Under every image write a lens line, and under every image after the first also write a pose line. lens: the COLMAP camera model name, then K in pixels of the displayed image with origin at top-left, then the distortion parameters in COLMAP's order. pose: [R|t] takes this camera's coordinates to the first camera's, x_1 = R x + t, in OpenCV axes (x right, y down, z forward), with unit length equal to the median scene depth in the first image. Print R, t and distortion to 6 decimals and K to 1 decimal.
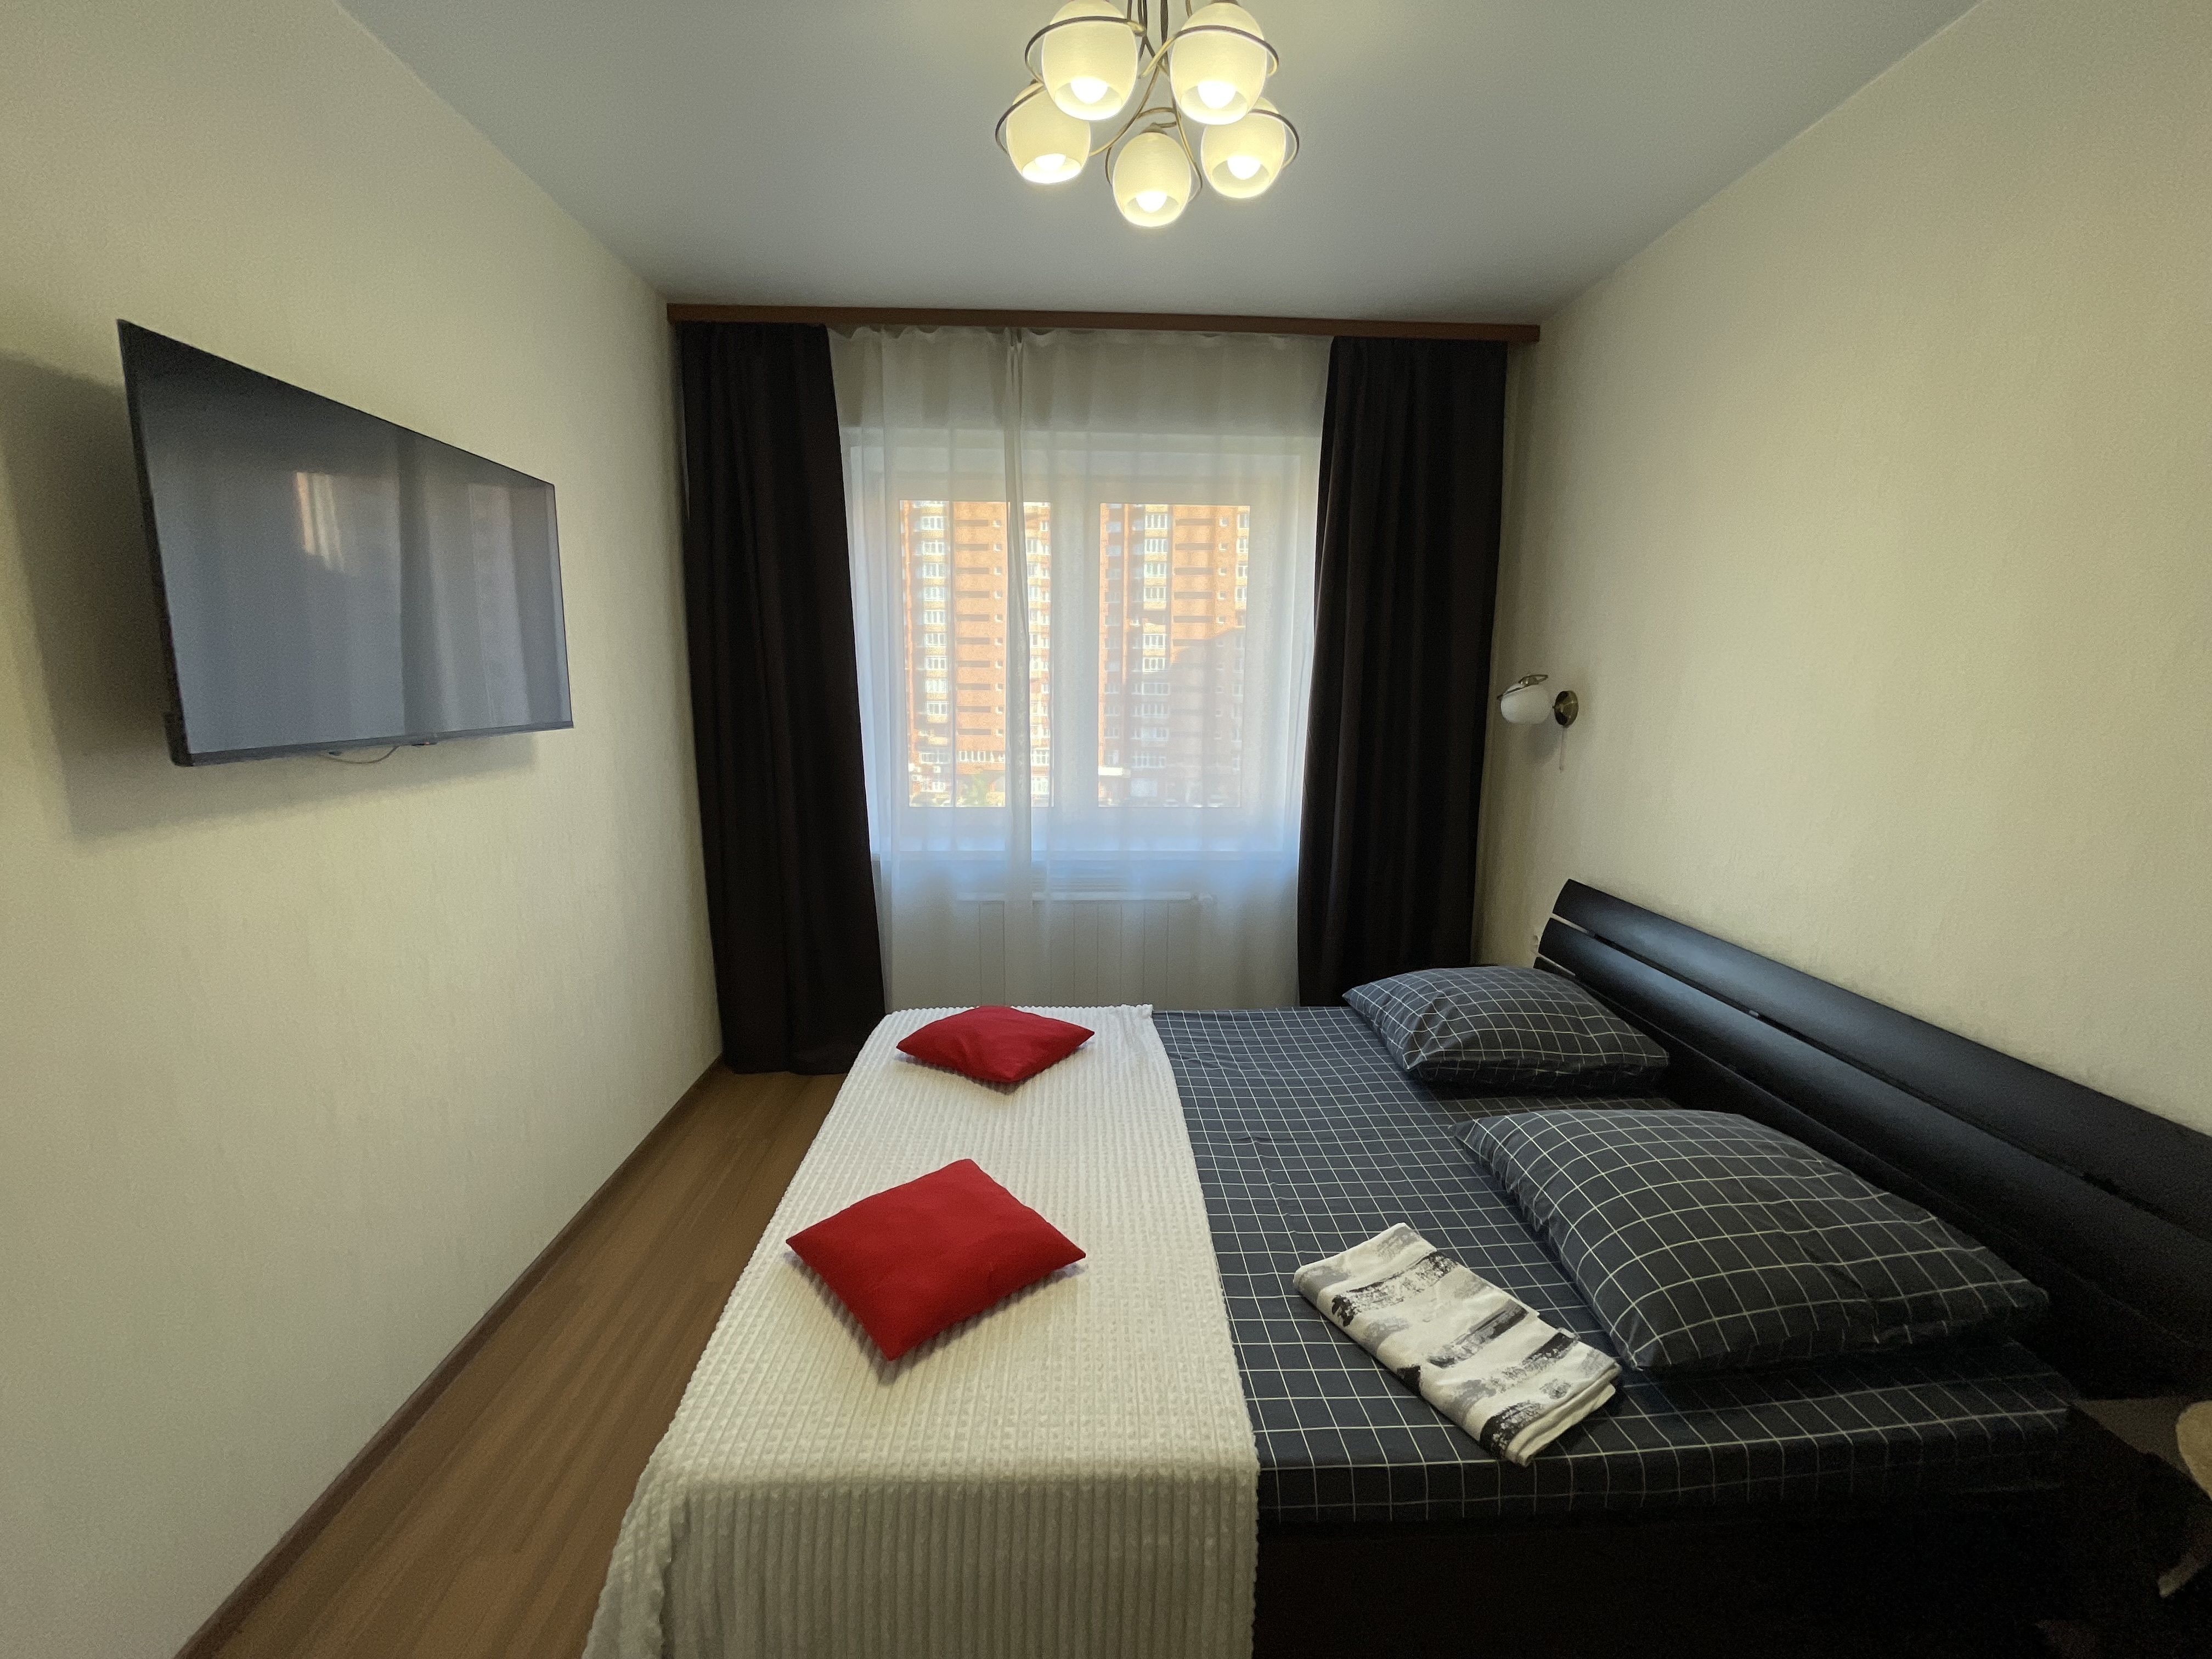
lens RADIAL K [[889.5, 0, 1106.0], [0, 889.5, 829.5], [0, 0, 1]] dist [-0.003439, -0.000900]
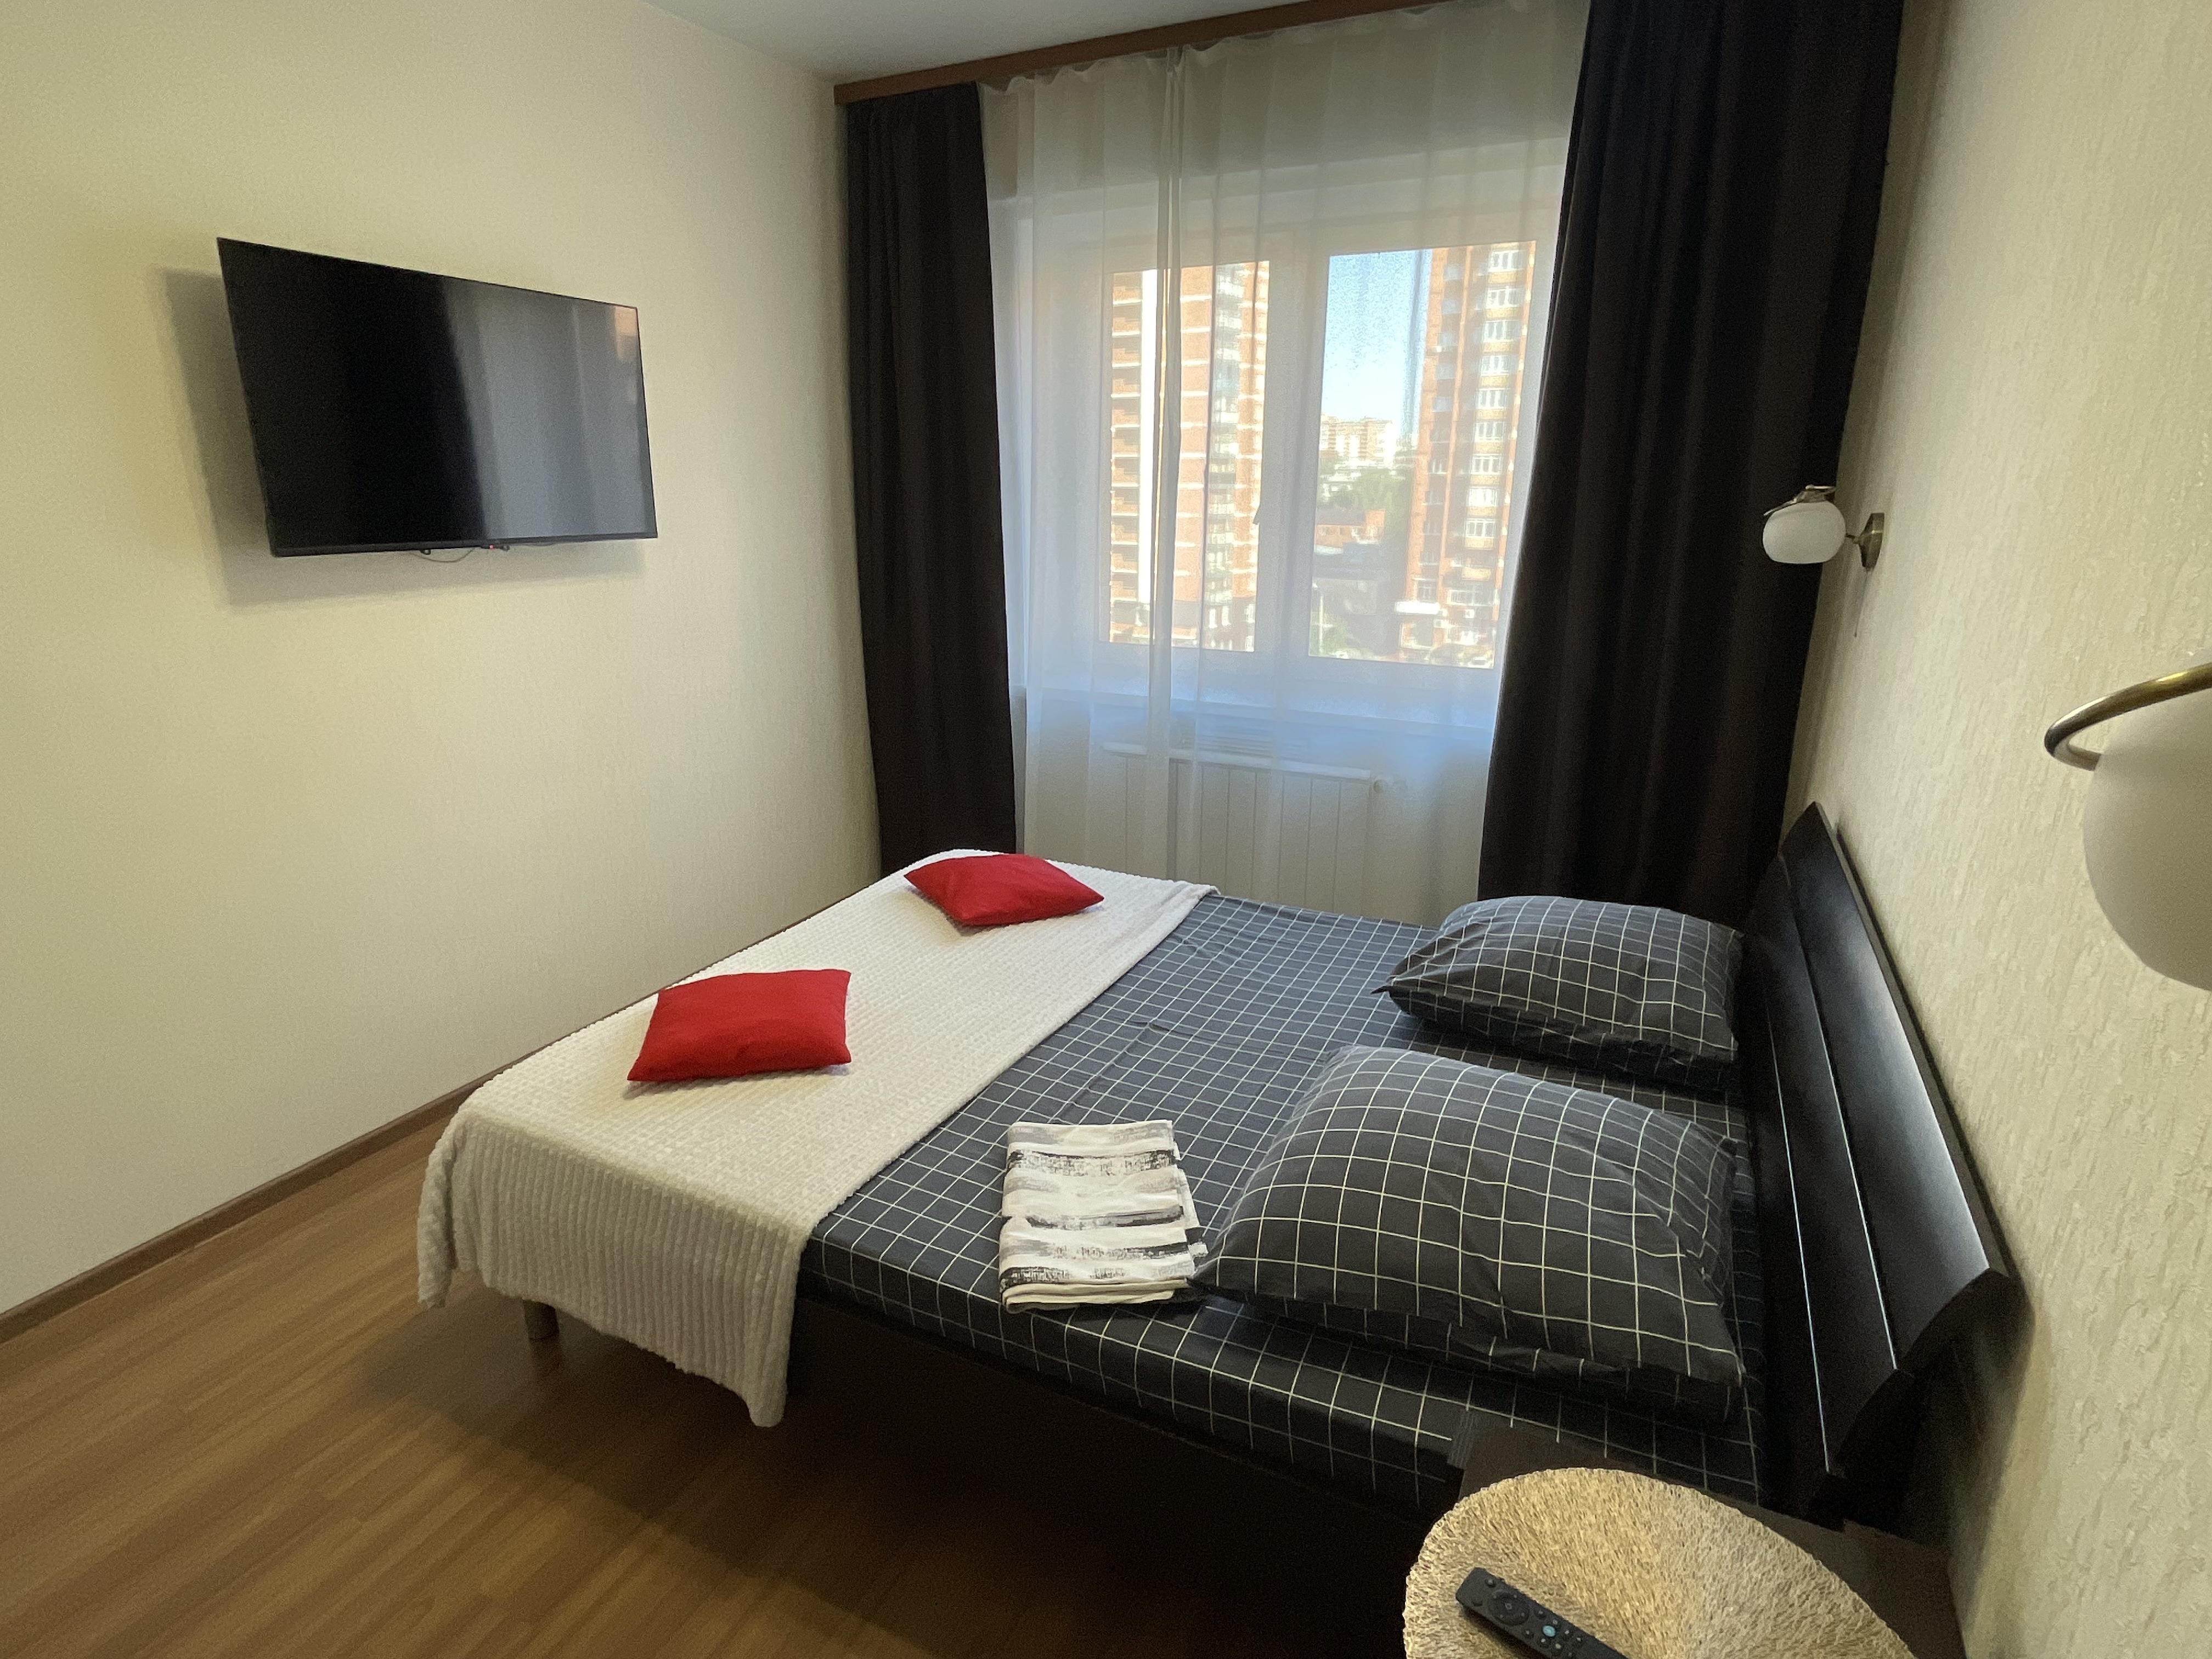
lens RADIAL K [[1168.0, 0, 1106.0], [0, 1168.0, 829.5], [0, 0, 1]] dist [-0.005770, -0.000468]
pose [[0.876002, 0.135702, -0.462823, 0.592086], [-0.080317, 0.987247, 0.137447, -0.001703], [0.475573, -0.083232, 0.875730, -0.025390]]
